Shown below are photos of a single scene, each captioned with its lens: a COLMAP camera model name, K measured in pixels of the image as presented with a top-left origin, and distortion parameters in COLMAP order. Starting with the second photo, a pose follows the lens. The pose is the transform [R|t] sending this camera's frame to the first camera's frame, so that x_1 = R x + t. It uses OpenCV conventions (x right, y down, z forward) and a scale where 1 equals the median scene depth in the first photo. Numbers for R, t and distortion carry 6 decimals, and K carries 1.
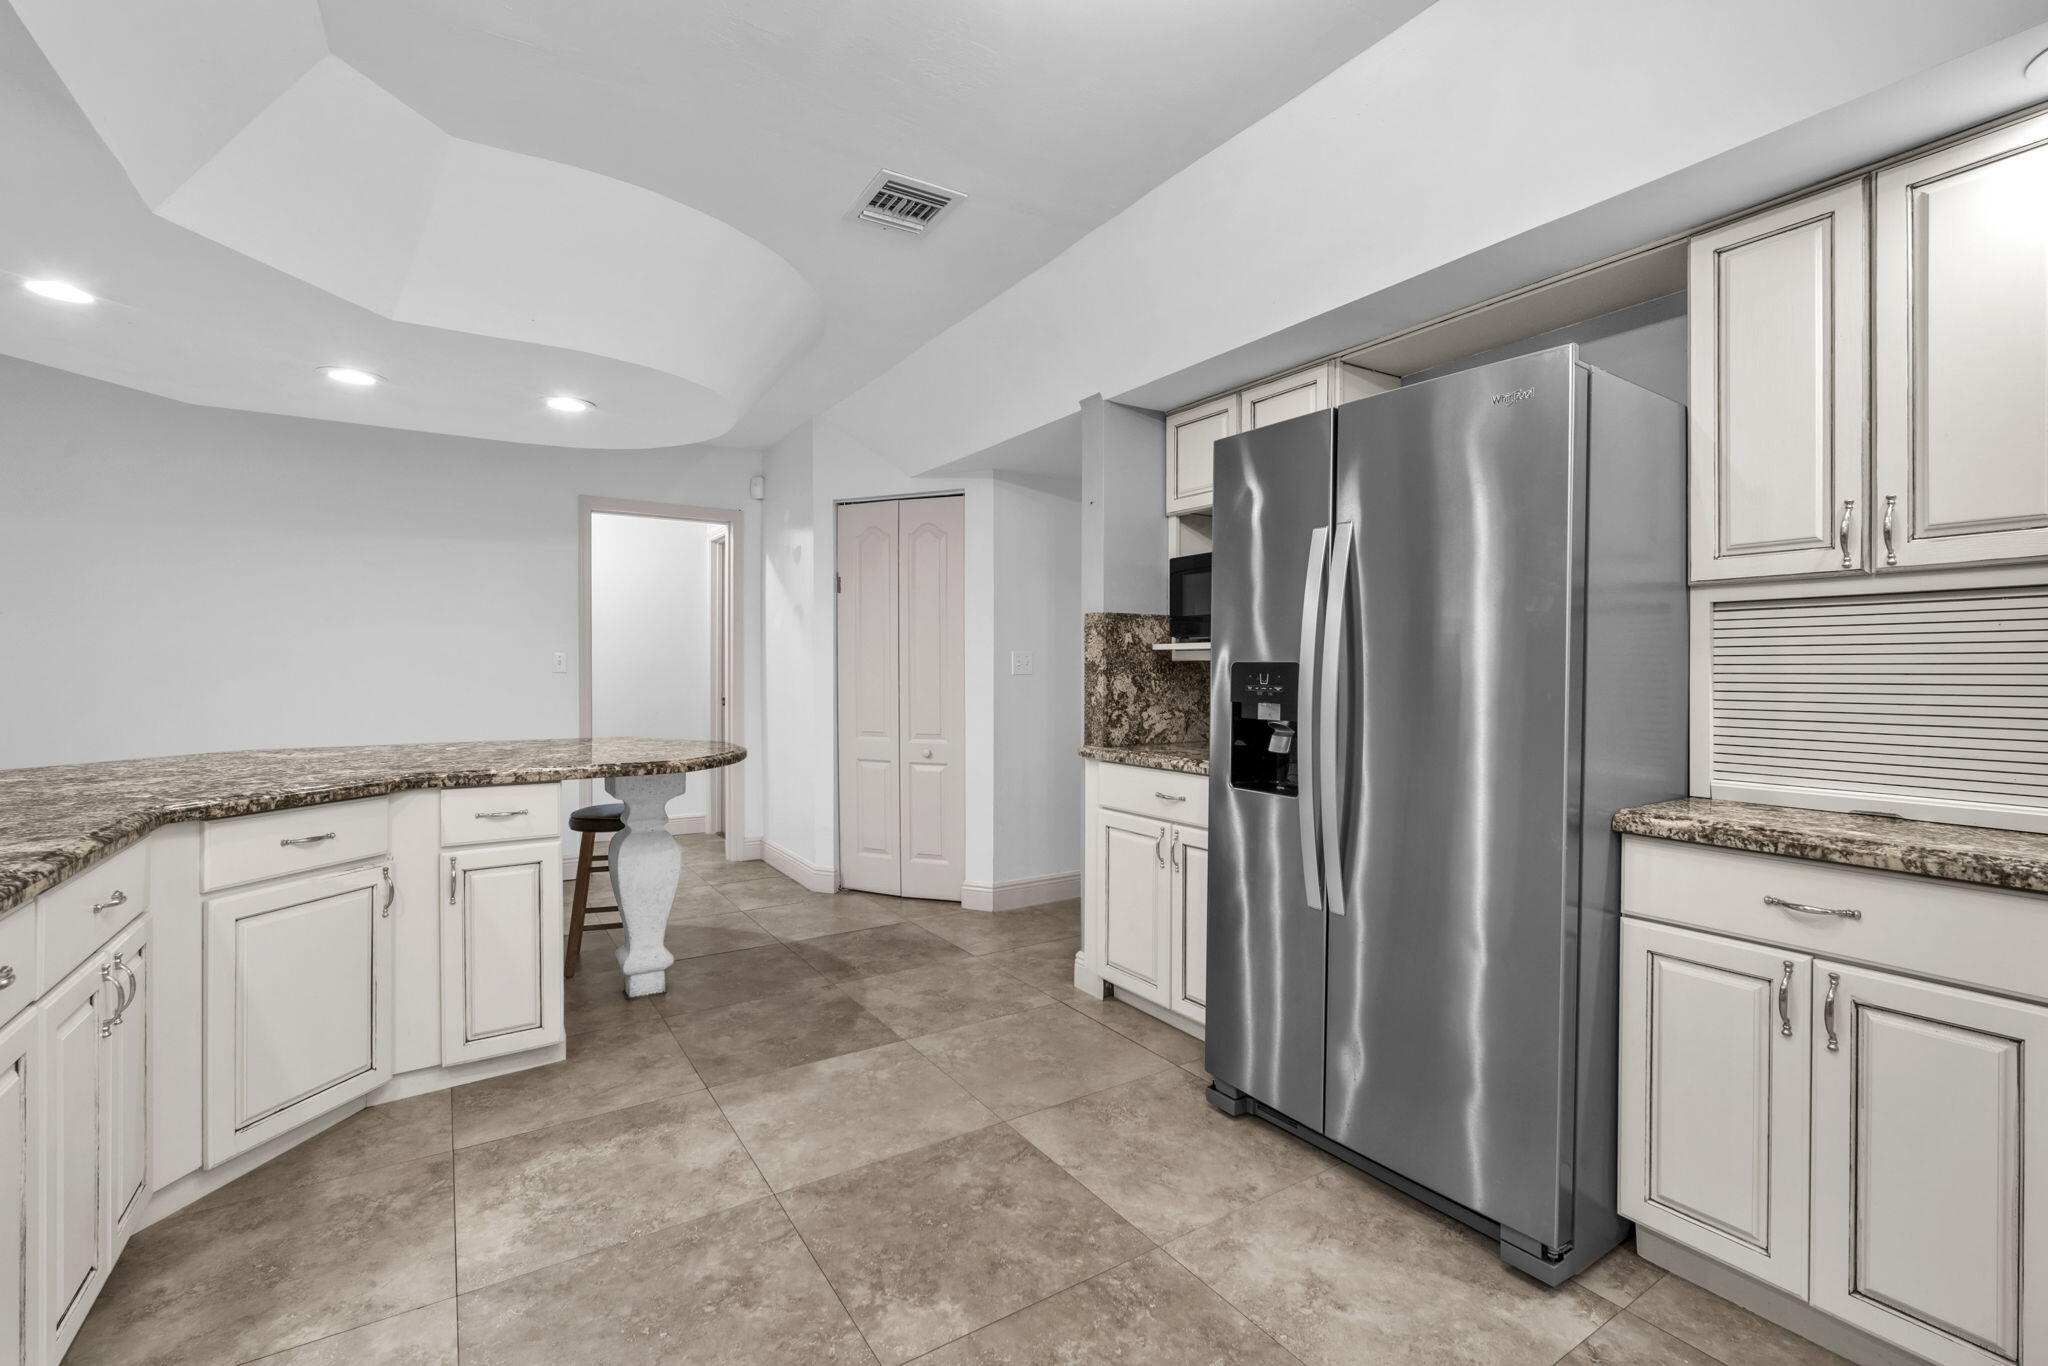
lens RADIAL K [[913.4, 0, 1024.1], [0, 913.4, 668.9], [0, 0, 1]] dist [-0.007022, 0.001187]
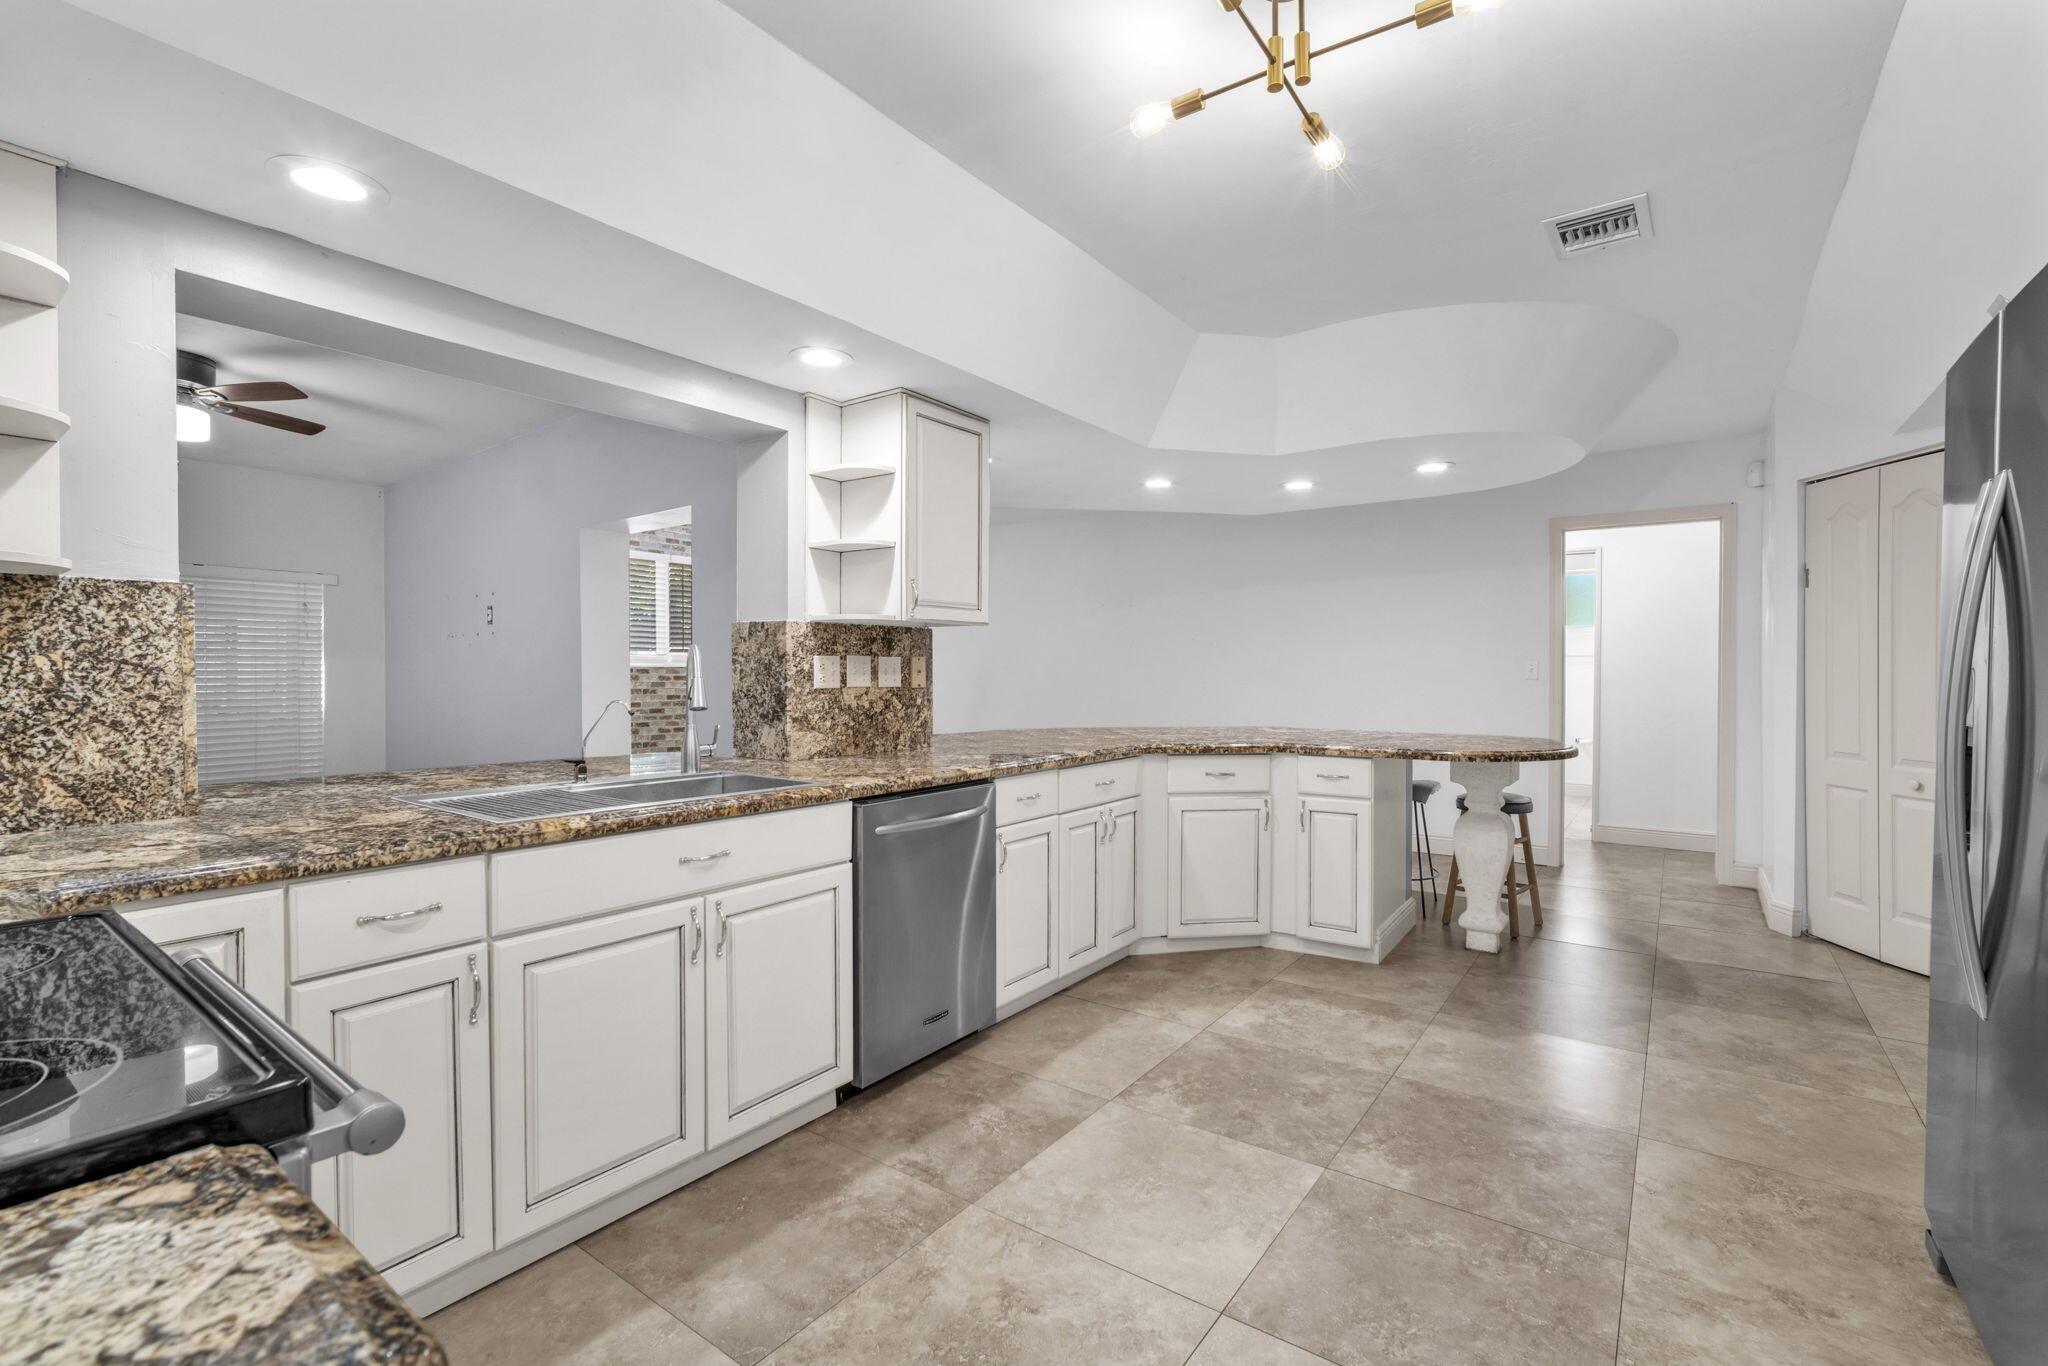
lens RADIAL K [[913.4, 0, 1026.0], [0, 913.4, 685.6], [0, 0, 1]] dist [-0.007022, 0.001187]
pose [[0.355789, 0.012436, -0.934484, 0.638369], [-0.000482, 0.999914, 0.013123, -0.004108], [0.934566, -0.004218, 0.355764, 0.030901]]
